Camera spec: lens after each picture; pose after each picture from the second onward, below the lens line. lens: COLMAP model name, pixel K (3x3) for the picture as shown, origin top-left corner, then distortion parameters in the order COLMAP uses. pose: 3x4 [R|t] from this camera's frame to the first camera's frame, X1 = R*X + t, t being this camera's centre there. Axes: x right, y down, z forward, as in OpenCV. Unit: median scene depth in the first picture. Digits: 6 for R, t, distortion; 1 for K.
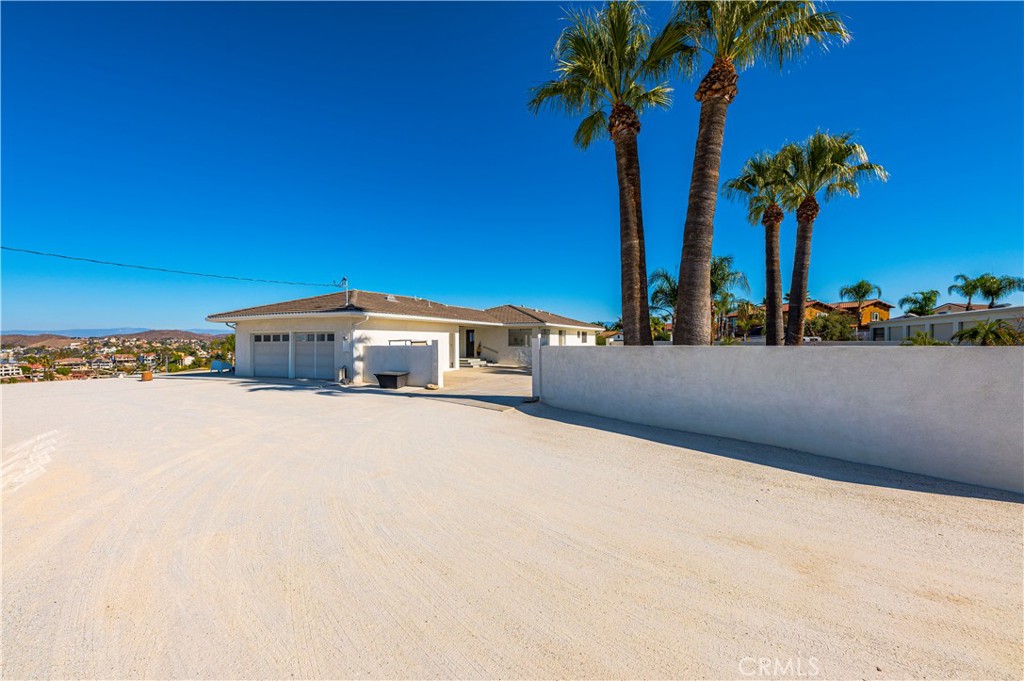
lens RADIAL K [[411.2, 0, 513.5], [0, 411.2, 339.2], [0, 0, 1]] dist [0.001116, 0.000105]
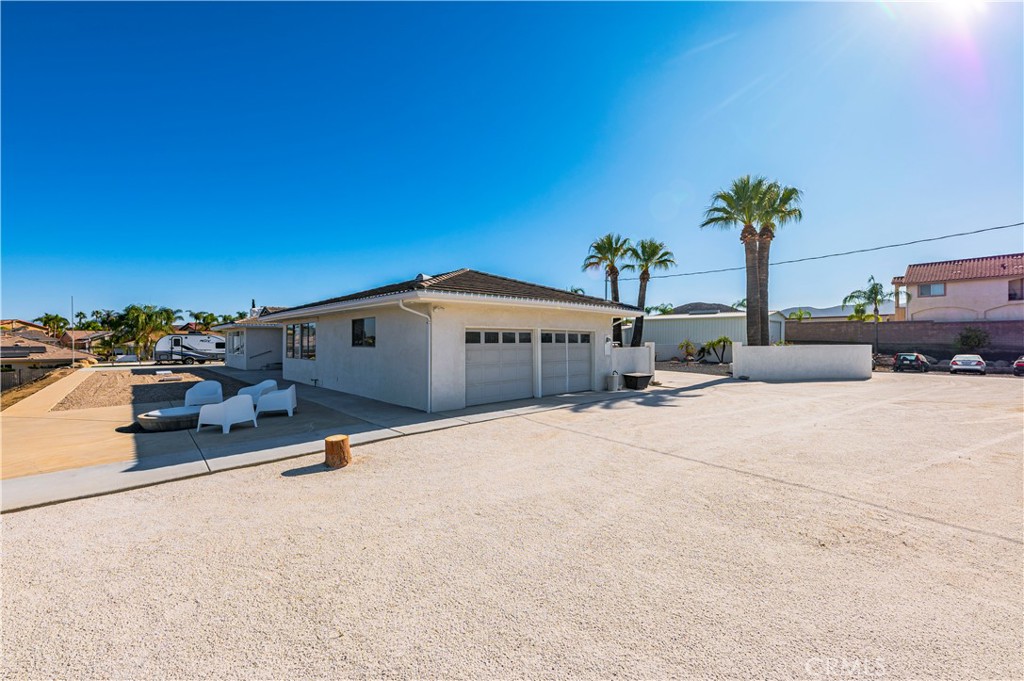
lens RADIAL K [[411.2, 0, 512.1], [0, 411.2, 342.1], [0, 0, 1]] dist [0.001116, 0.000105]
pose [[0.366235, 0.007298, 0.930494, -1.156177], [-0.002888, 0.999973, -0.006707, 0.007821], [-0.930518, -0.000231, 0.366246, 0.780071]]
